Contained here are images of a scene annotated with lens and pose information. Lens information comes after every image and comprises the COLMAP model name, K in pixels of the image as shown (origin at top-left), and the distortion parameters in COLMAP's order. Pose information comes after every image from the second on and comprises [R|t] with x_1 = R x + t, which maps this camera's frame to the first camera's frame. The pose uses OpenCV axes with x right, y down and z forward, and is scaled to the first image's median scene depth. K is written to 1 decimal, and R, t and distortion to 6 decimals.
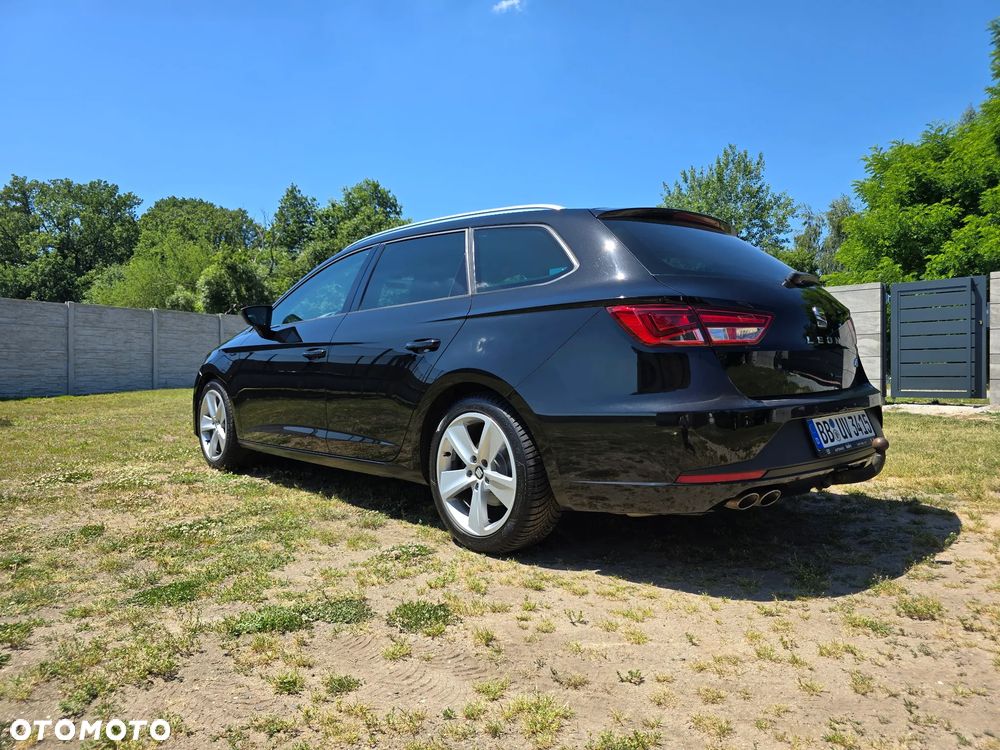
lens RADIAL K [[668.8, 0, 500.0], [0, 668.8, 375.0], [0, 0, 1]] dist [0.041690, -0.037841]
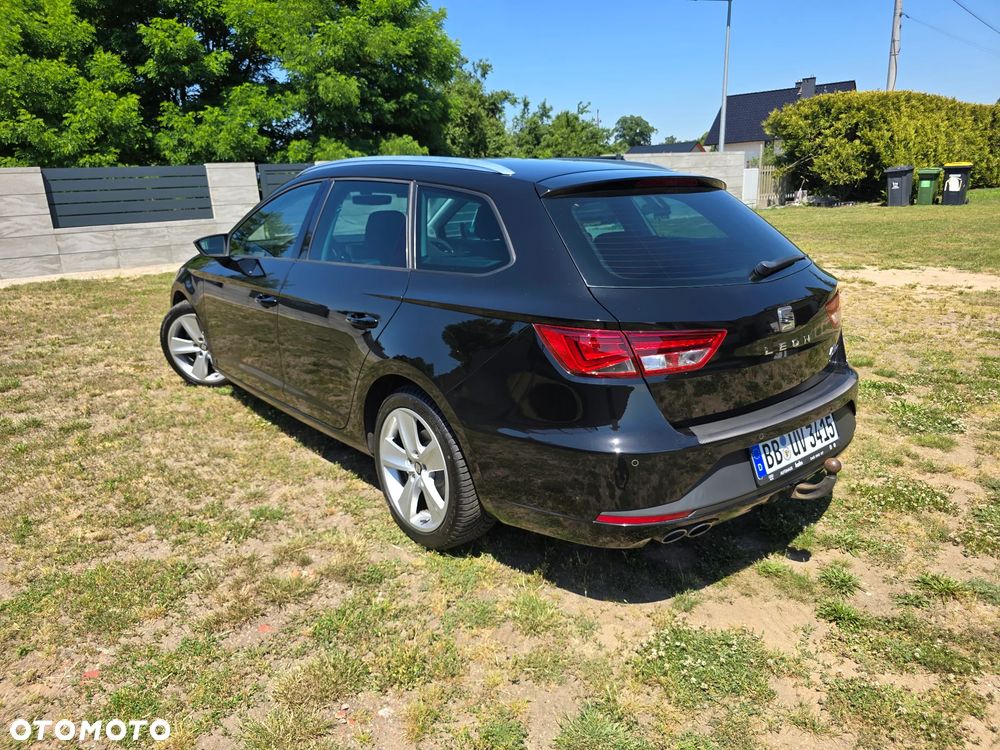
lens RADIAL K [[668.8, 0, 500.0], [0, 668.8, 375.0], [0, 0, 1]] dist [0.041690, -0.037841]
pose [[0.154035, -0.272633, 0.949708, -0.423142], [0.047673, 0.962110, 0.268461, -0.040705], [-0.986915, 0.003923, 0.161196, 0.185768]]
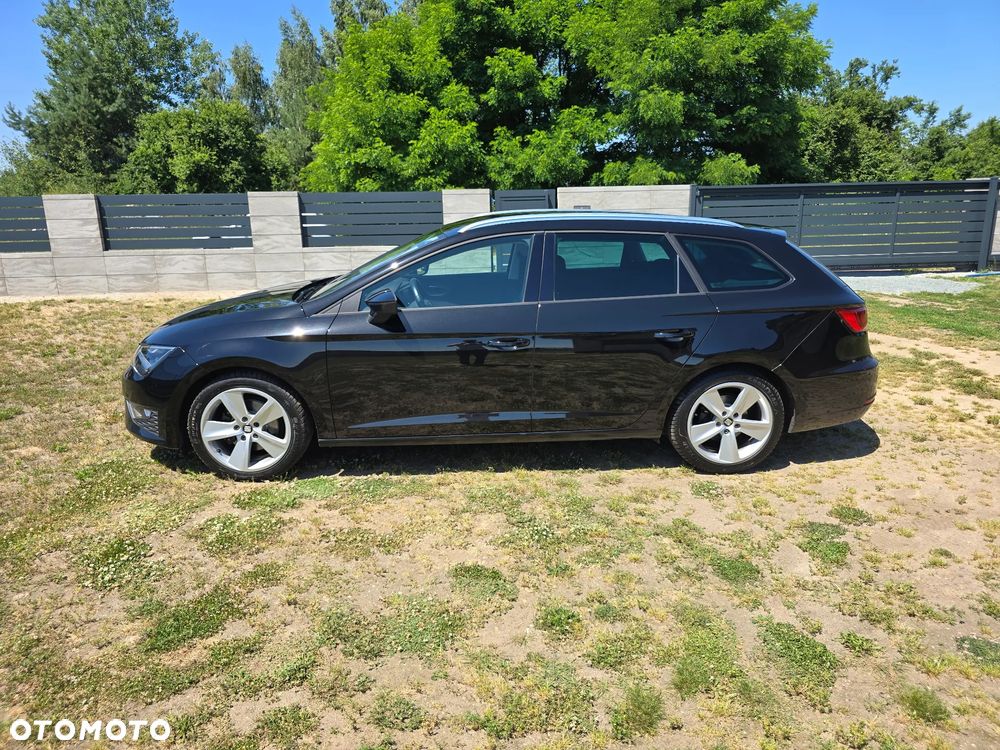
lens RADIAL K [[670.4, 0, 504.1], [0, 670.4, 368.6], [0, 0, 1]] dist [0.038614, -0.032422]
pose [[0.644059, -0.180111, 0.743470, -0.244026], [0.016558, 0.974942, 0.221843, -0.051668], [-0.764797, -0.130569, 0.630902, 0.082243]]
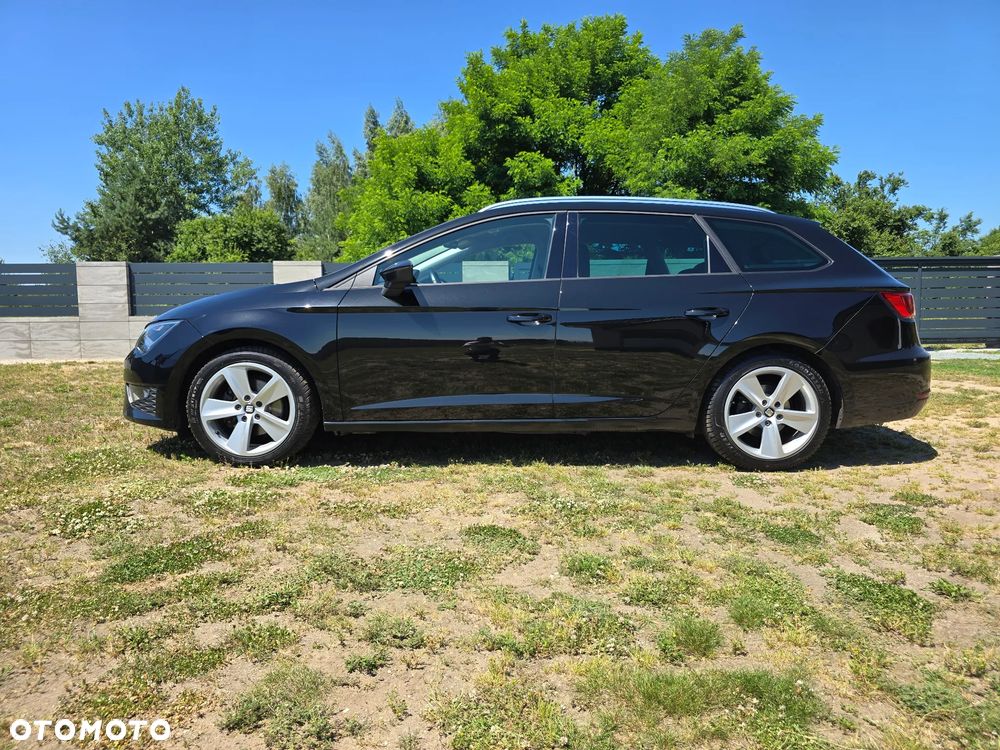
lens RADIAL K [[668.8, 0, 500.0], [0, 668.8, 375.0], [0, 0, 1]] dist [0.041690, -0.037841]
pose [[0.668707, -0.057526, 0.741297, -0.237704], [0.009814, 0.997599, 0.068562, -0.004108], [-0.743461, -0.038573, 0.667666, 0.089834]]
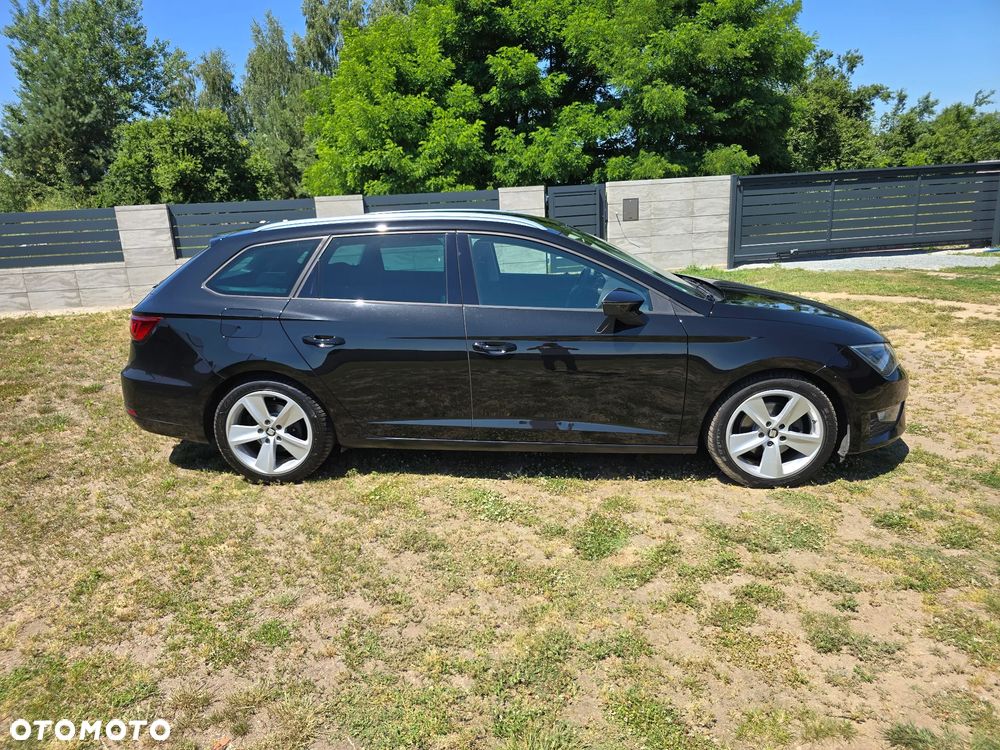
lens RADIAL K [[670.9, 0, 498.5], [0, 670.9, 383.0], [0, 0, 1]] dist [0.034665, -0.031222]
pose [[0.598779, -0.224531, 0.768797, -0.344424], [0.051433, 0.968698, 0.242854, -0.051071], [-0.799261, -0.105874, 0.591585, 0.147466]]
